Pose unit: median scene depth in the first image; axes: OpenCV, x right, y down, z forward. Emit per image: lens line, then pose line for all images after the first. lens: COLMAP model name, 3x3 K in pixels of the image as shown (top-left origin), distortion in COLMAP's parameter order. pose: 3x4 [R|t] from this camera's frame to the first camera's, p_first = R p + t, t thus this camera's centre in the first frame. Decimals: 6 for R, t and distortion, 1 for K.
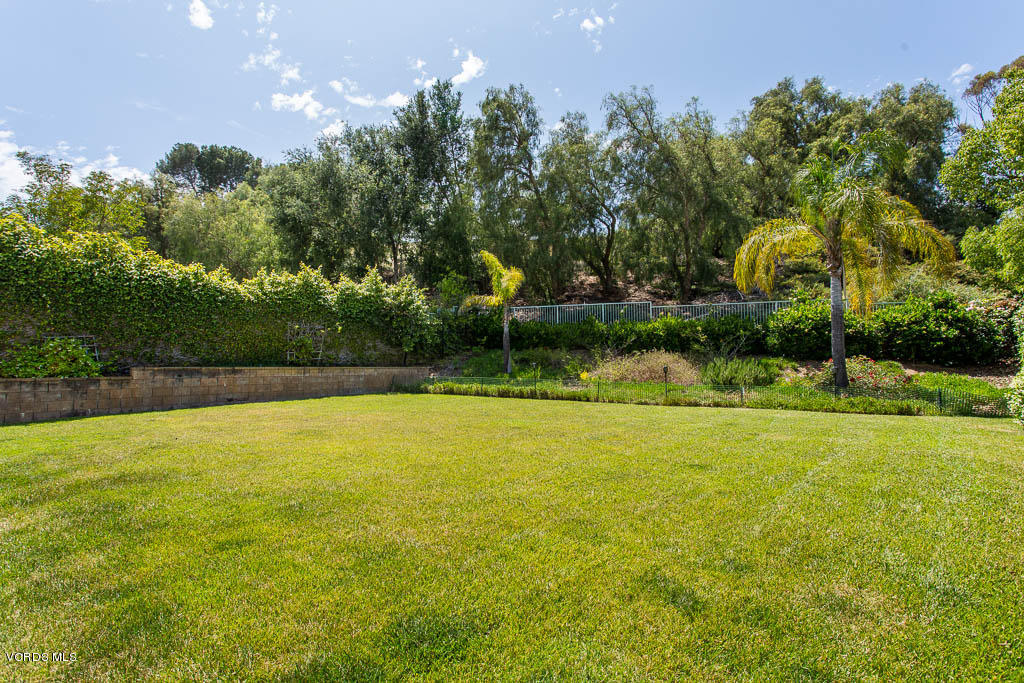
lens RADIAL K [[490.8, 0, 513.8], [0, 490.8, 344.3], [0, 0, 1]] dist [0.005418, 0.002815]
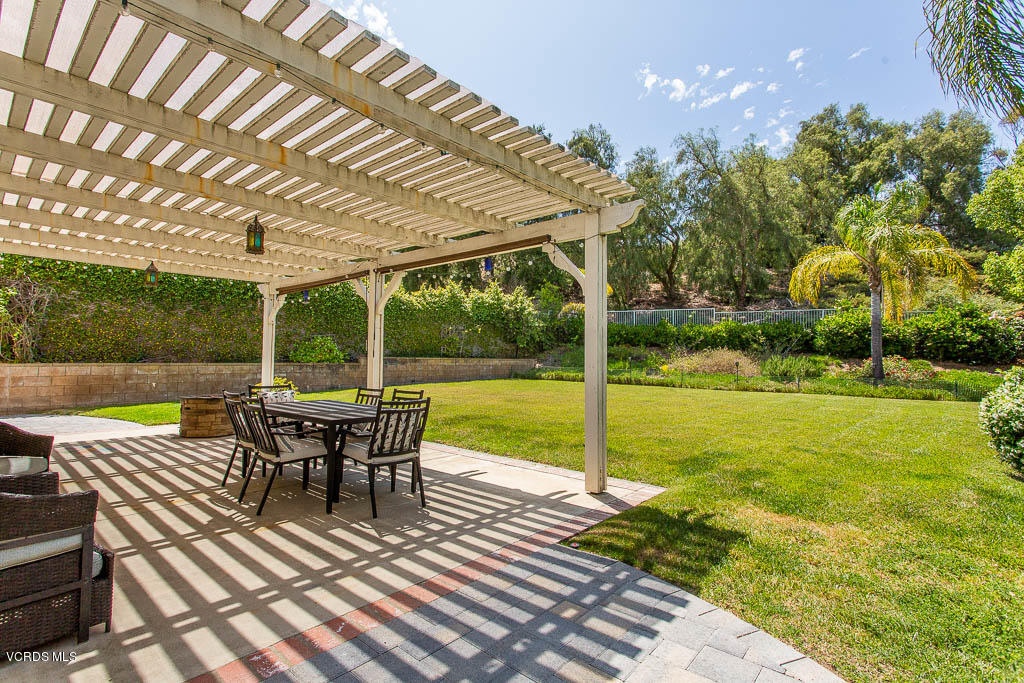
lens RADIAL K [[490.8, 0, 495.0], [0, 490.8, 342.5], [0, 0, 1]] dist [0.005418, 0.002815]
pose [[0.997060, 0.011527, -0.075757, -0.177015], [-0.010701, 0.999879, 0.011301, -0.010494], [0.075878, -0.010457, 0.997062, -0.268143]]
